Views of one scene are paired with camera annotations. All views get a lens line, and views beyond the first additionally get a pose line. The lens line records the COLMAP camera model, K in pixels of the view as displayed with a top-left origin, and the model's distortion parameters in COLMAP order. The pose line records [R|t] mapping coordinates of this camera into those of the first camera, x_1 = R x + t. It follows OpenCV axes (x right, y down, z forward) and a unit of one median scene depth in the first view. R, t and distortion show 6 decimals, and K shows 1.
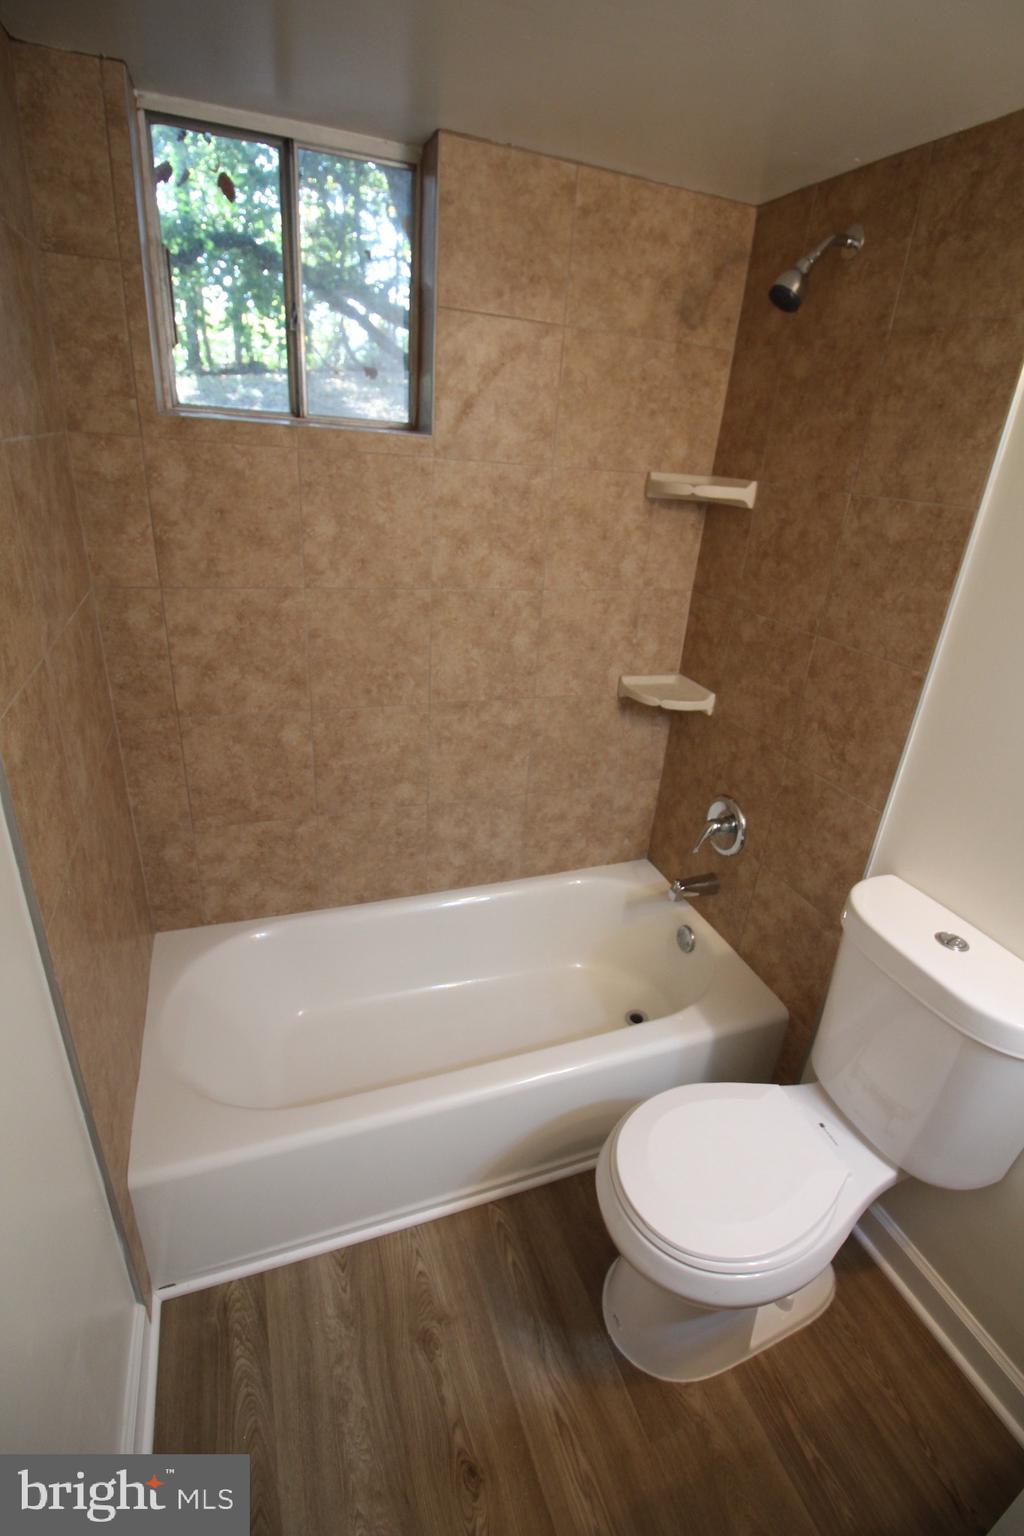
lens RADIAL K [[708.4, 0, 530.1], [0, 708.4, 765.7], [0, 0, 1]] dist [0.001171, -0.014910]
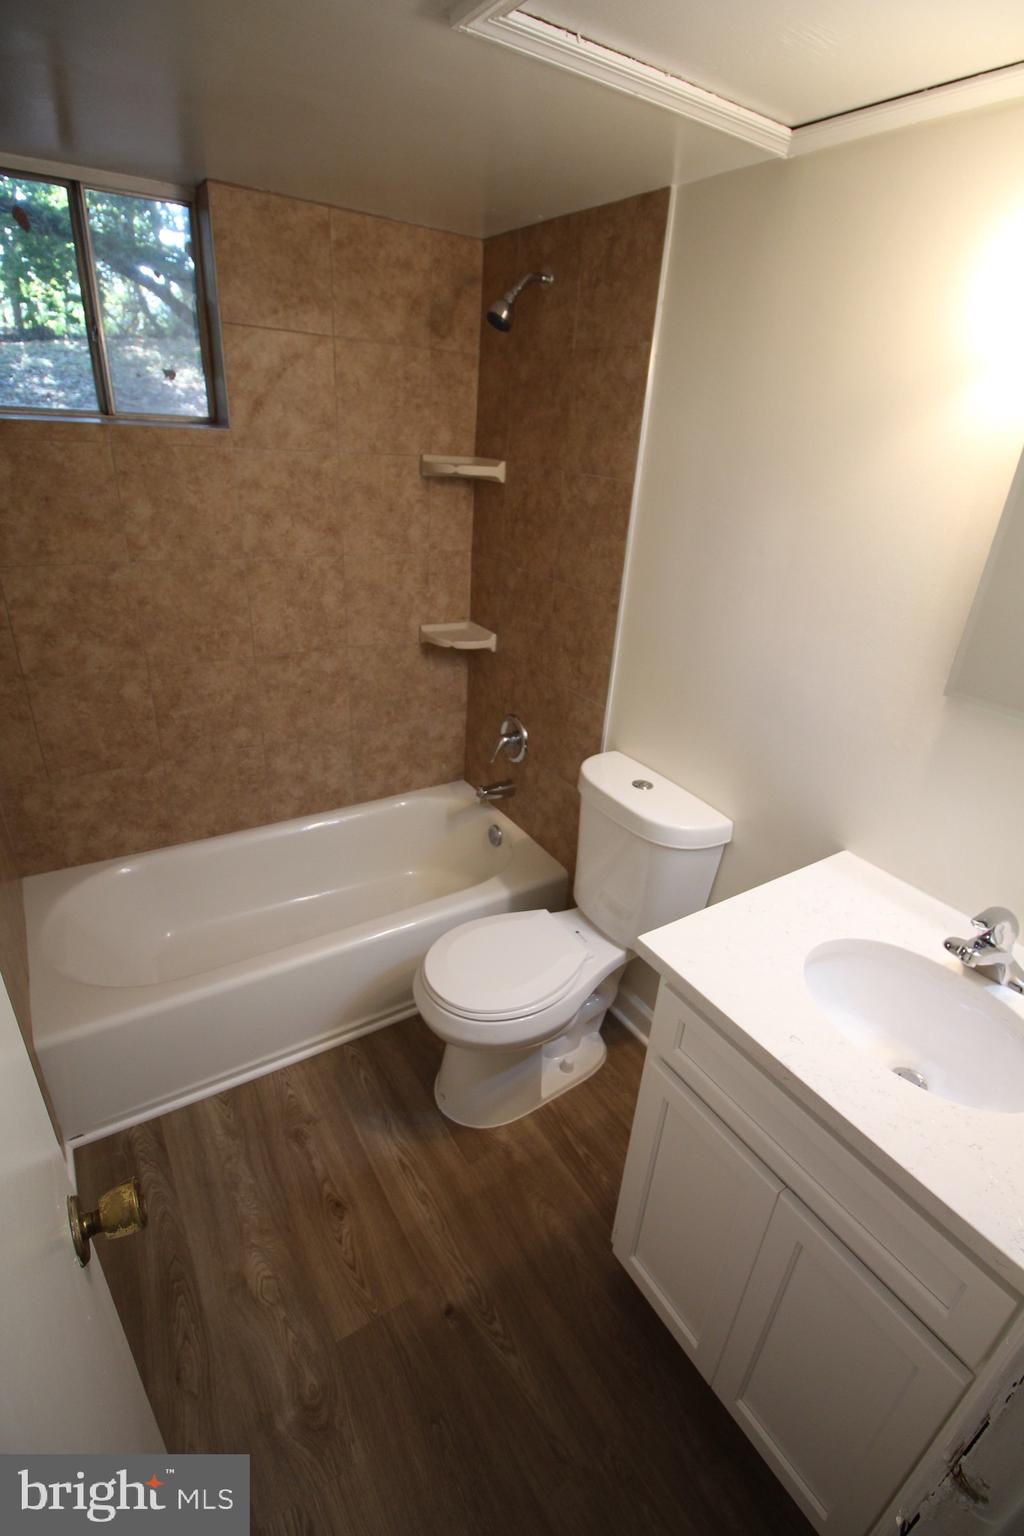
lens RADIAL K [[708.4, 0, 530.1], [0, 708.4, 765.7], [0, 0, 1]] dist [0.001171, -0.014910]
pose [[0.977772, -0.098539, 0.185072, 0.079385], [0.091542, 0.994738, 0.045999, 0.090858], [-0.188631, -0.028034, 0.981648, -0.282295]]
